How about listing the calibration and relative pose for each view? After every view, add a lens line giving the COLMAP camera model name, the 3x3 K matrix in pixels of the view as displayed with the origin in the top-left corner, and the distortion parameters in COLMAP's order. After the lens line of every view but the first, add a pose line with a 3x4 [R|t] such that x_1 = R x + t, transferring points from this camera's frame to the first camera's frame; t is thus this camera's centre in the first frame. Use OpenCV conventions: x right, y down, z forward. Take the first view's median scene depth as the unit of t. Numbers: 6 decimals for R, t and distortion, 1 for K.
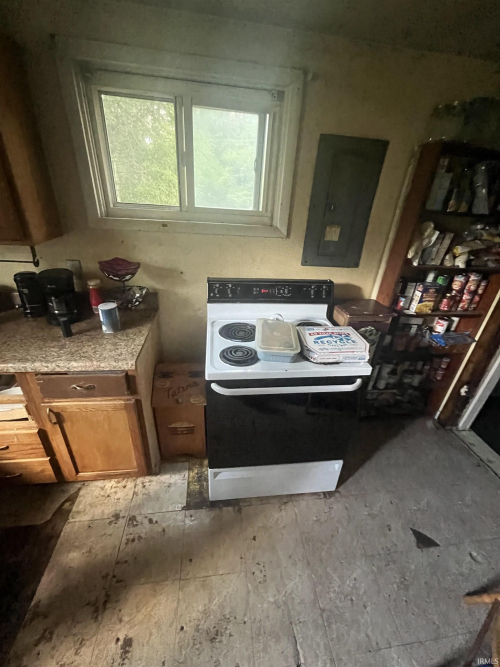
lens RADIAL K [[272.4, 0, 250.0], [0, 272.4, 333.5], [0, 0, 1]] dist [-0.003194, 0.000372]
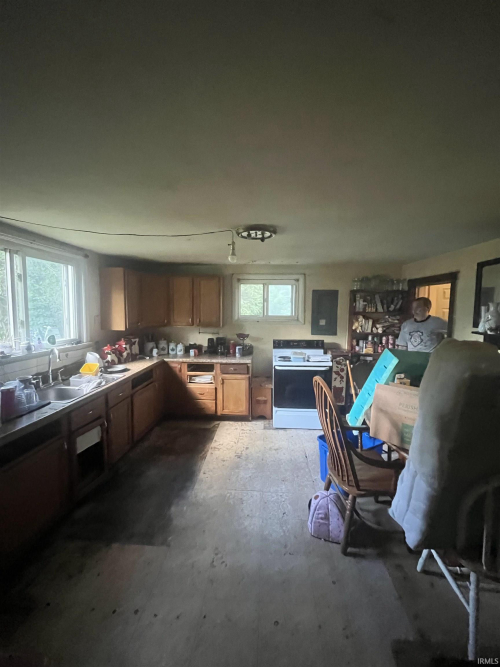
lens RADIAL K [[272.4, 0, 250.0], [0, 272.4, 333.5], [0, 0, 1]] dist [-0.003194, 0.000372]
pose [[0.980260, -0.038229, -0.193984, 0.135187], [-0.036924, 0.928472, -0.369563, 0.712568], [0.194236, 0.369430, 0.908732, -1.432954]]
